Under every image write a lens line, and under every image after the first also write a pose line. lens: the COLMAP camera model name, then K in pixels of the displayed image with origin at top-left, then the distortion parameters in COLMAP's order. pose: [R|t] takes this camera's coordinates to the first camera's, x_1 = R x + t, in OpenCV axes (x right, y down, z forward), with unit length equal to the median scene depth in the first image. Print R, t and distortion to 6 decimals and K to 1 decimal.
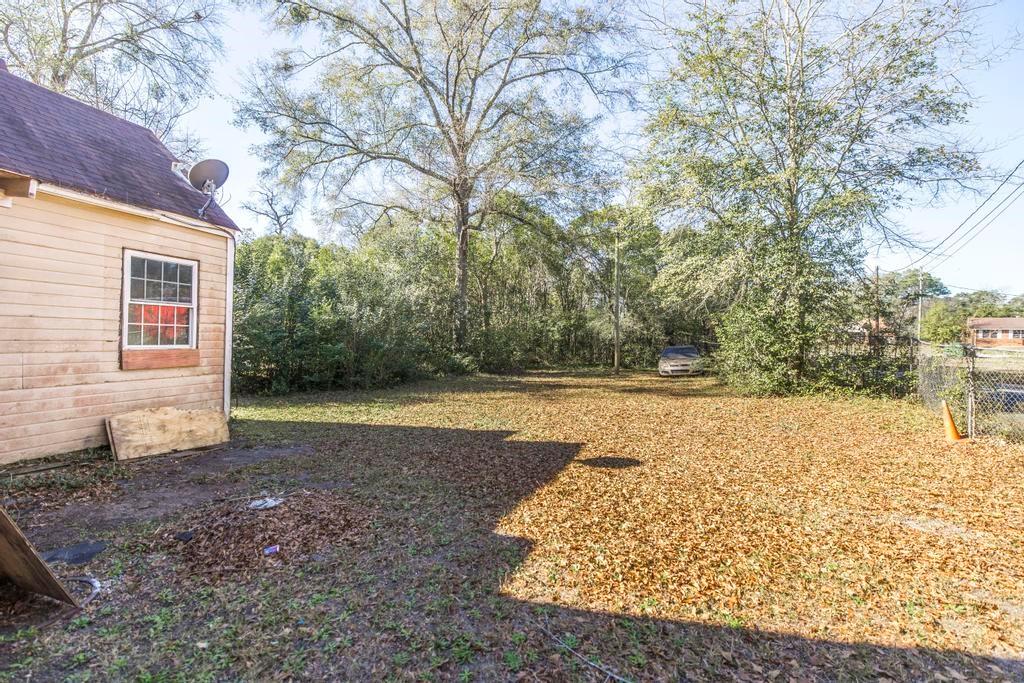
lens RADIAL K [[437.7, 0, 513.0], [0, 437.7, 339.5], [0, 0, 1]] dist [0.000126, -0.000029]
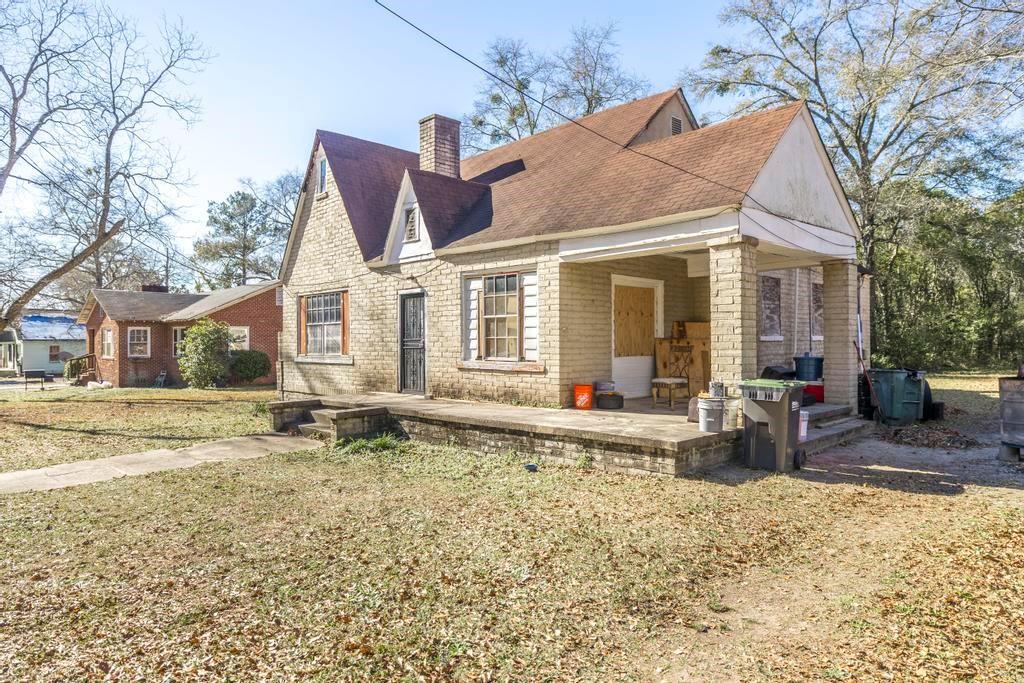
lens RADIAL K [[642.3, 0, 512.2], [0, 642.3, 339.7], [0, 0, 1]] dist [0.000424, 0.000879]
pose [[0.874789, -0.028437, -0.483668, -0.108699], [0.021651, 0.999573, -0.019612, 0.004431], [0.484020, 0.006684, 0.875032, -0.710723]]
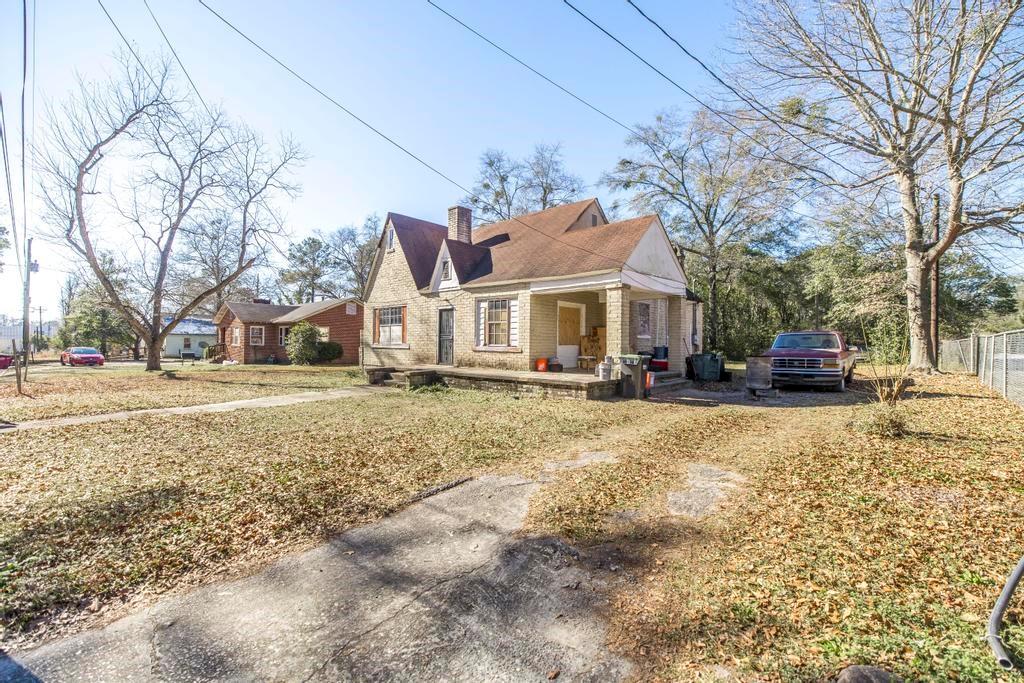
lens RADIAL K [[437.7, 0, 512.8], [0, 437.7, 343.1], [0, 0, 1]] dist [0.000126, -0.000029]
pose [[0.900478, -0.012517, -0.434721, -0.066030], [0.007961, 0.999893, -0.012301, 0.013975], [0.434828, 0.007616, 0.900481, -0.831570]]
